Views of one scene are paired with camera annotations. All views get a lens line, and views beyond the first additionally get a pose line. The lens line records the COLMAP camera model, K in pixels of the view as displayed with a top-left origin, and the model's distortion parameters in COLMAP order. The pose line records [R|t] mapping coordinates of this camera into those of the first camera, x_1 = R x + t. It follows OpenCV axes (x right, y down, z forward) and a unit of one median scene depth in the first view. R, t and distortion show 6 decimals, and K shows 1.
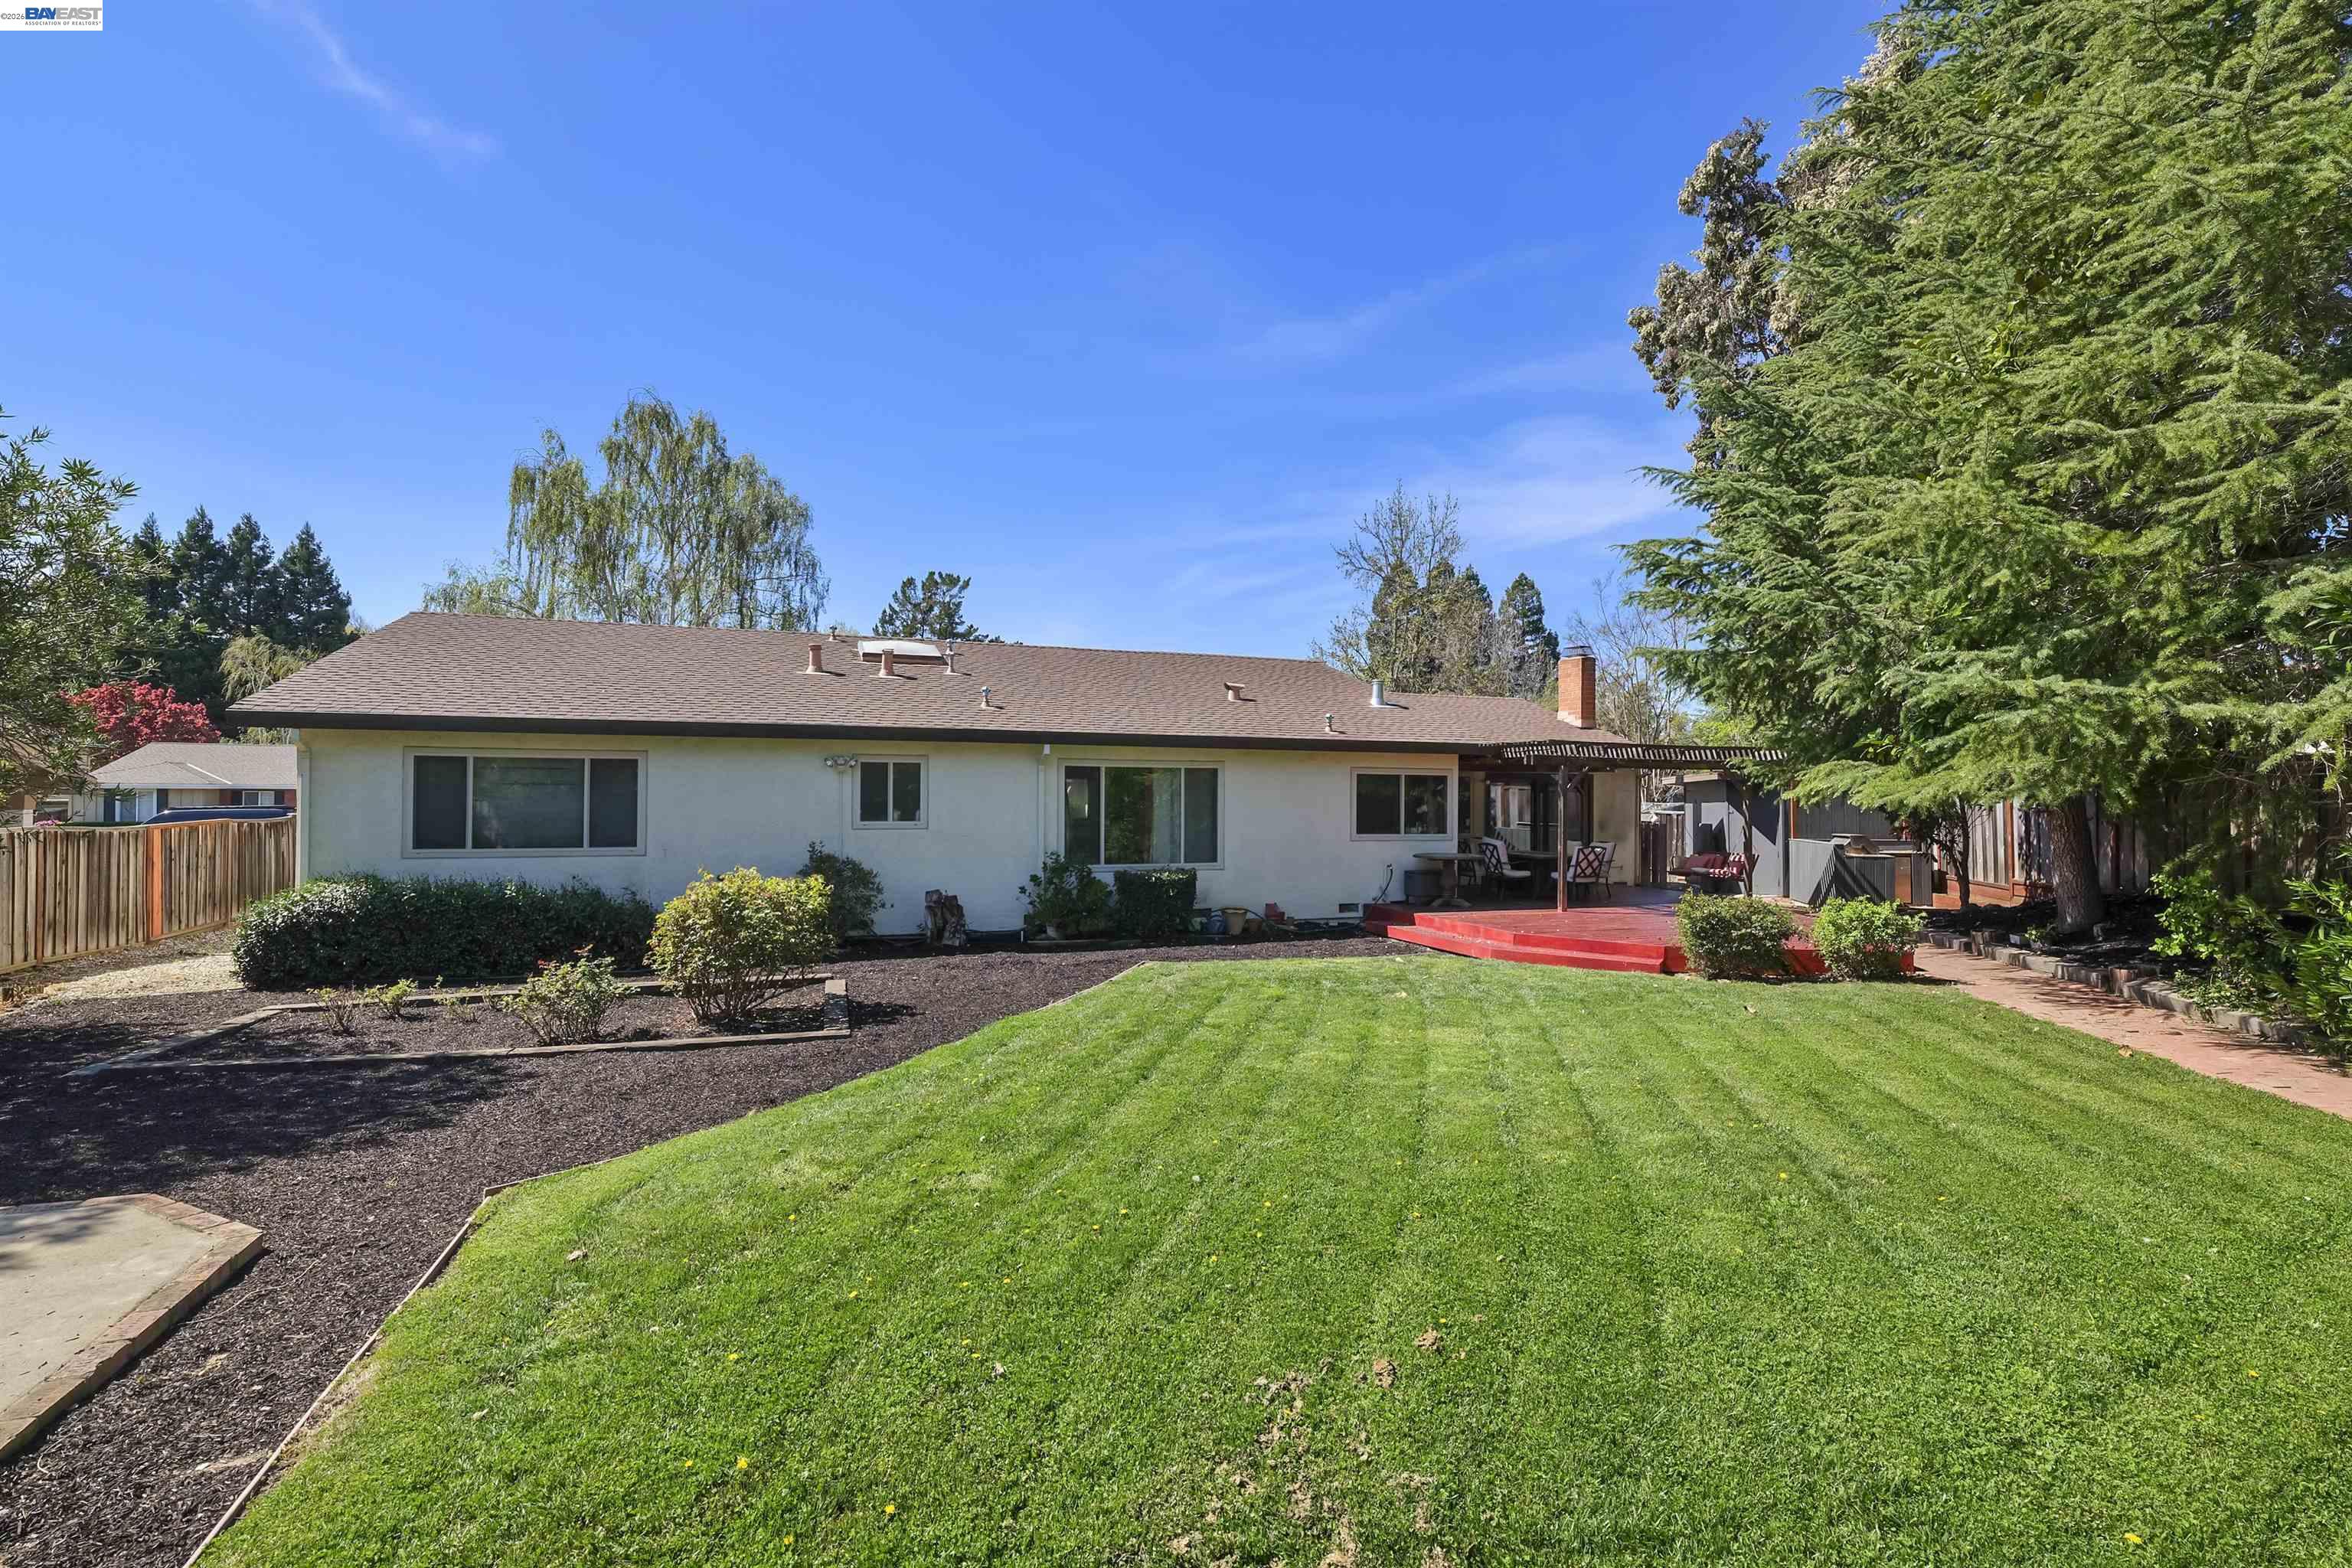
lens RADIAL K [[1077.1, 0, 1176.3], [0, 1077.1, 785.9], [0, 0, 1]] dist [0.002919, 0.000157]
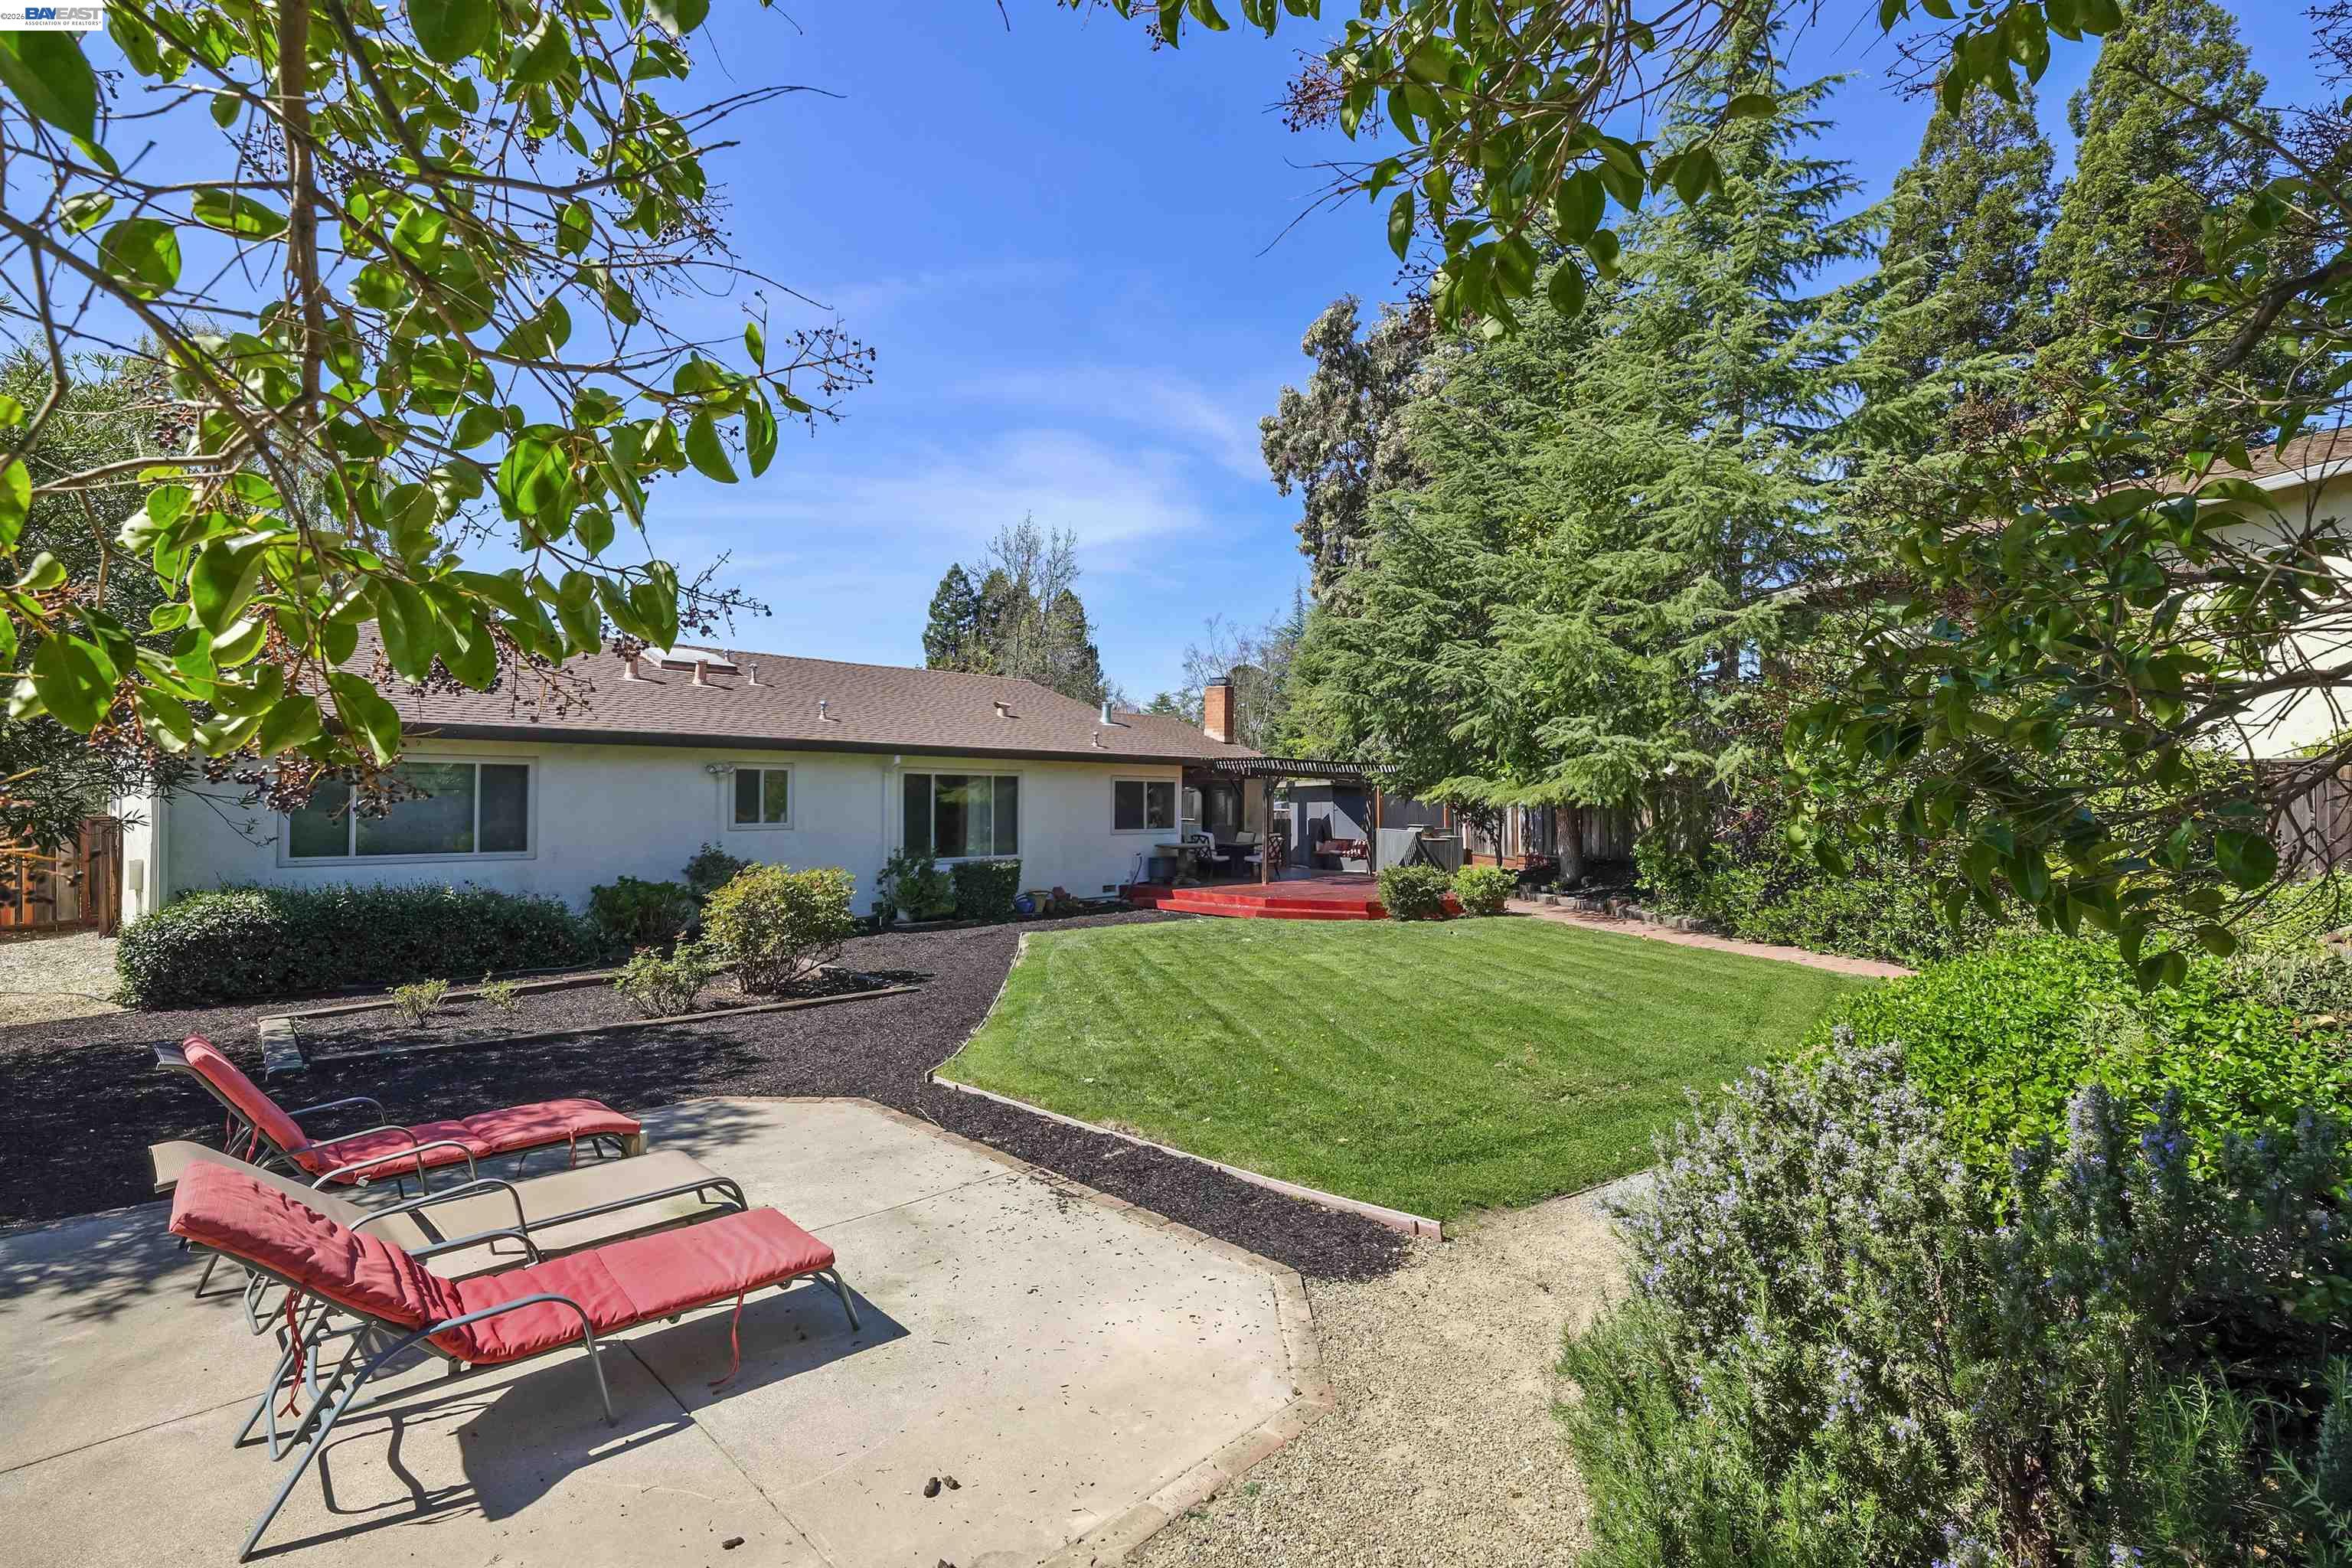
lens RADIAL K [[1077.1, 0, 1177.6], [0, 1077.1, 791.1], [0, 0, 1]] dist [0.002919, 0.000157]
pose [[0.899889, 0.001025, 0.436118, -0.329077], [-0.003906, 0.999976, 0.005709, -0.007133], [-0.436102, -0.006840, 0.899871, -0.159996]]
